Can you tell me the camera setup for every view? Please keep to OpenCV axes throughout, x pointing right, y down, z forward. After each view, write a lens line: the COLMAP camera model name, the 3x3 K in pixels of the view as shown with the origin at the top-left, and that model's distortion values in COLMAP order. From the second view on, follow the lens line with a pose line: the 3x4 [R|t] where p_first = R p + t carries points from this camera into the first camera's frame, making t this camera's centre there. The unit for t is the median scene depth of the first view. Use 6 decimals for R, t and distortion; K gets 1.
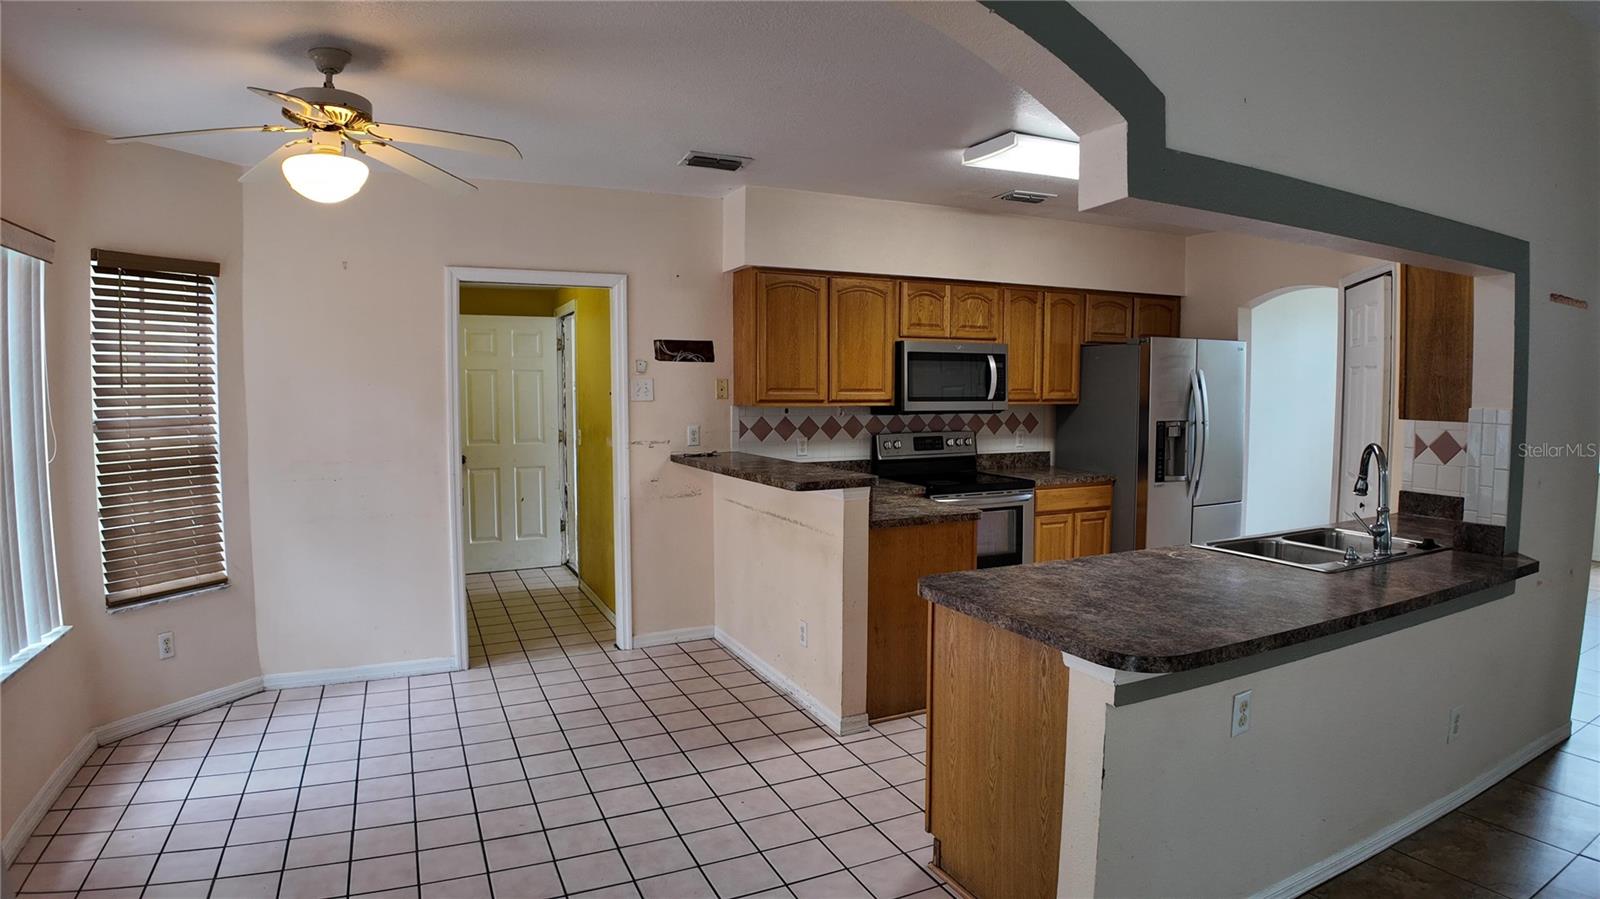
lens RADIAL K [[847.8, 0, 791.6], [0, 847.8, 444.7], [0, 0, 1]] dist [-0.101420, -0.010749]
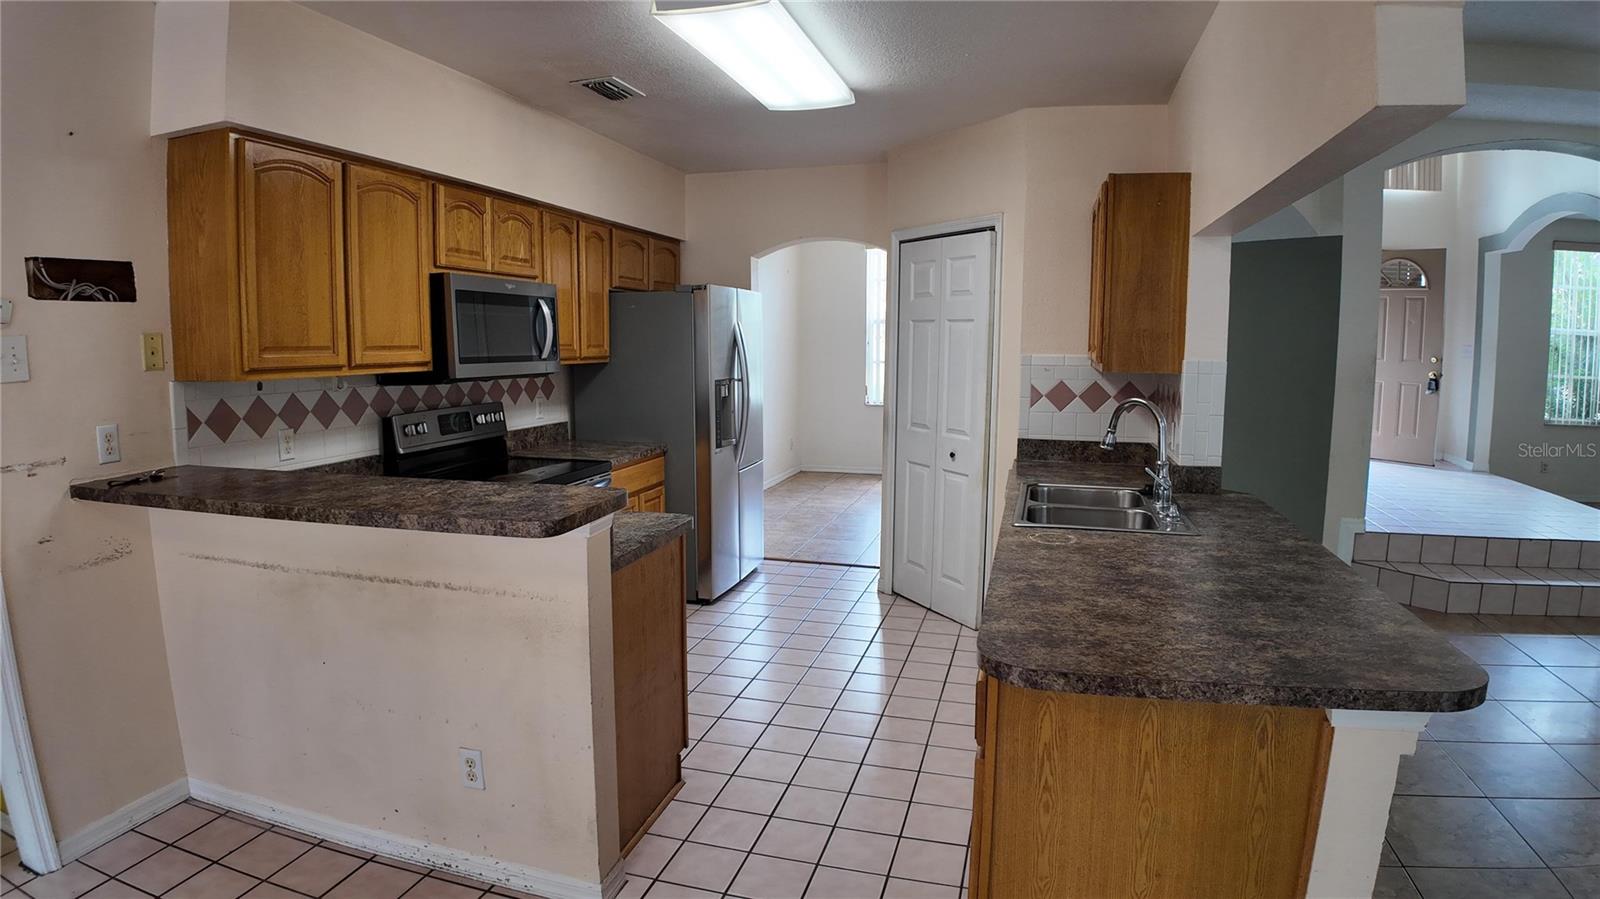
lens RADIAL K [[847.8, 0, 811.1], [0, 847.8, 454.5], [0, 0, 1]] dist [-0.101420, -0.010749]
pose [[0.645728, -0.097854, 0.757271, -0.188542], [0.048661, 0.995012, 0.087081, -0.023207], [-0.762015, -0.019381, 0.647269, 0.352314]]
